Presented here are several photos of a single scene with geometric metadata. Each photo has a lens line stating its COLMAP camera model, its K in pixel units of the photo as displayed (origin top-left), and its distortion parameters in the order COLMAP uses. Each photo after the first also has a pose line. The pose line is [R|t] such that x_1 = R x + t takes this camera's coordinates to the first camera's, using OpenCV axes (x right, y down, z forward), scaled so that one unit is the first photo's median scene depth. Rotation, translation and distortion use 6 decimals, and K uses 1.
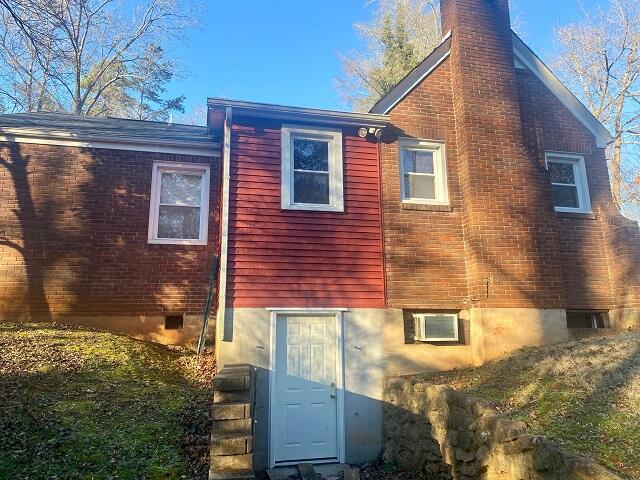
lens RADIAL K [[479.7, 0, 320.0], [0, 479.7, 240.0], [0, 0, 1]] dist [0.054261, -0.055580]
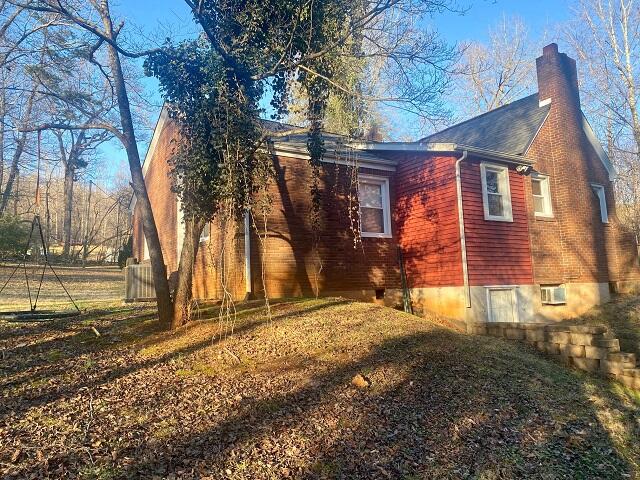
lens RADIAL K [[435.7, 0, 320.0], [0, 435.7, 240.0], [0, 0, 1]] dist [0.007512, 0.000151]
pose [[0.954777, 0.017679, 0.296796, -0.889876], [-0.041981, 0.996246, 0.075707, -0.076395], [-0.294344, -0.084743, 0.951935, -0.133522]]
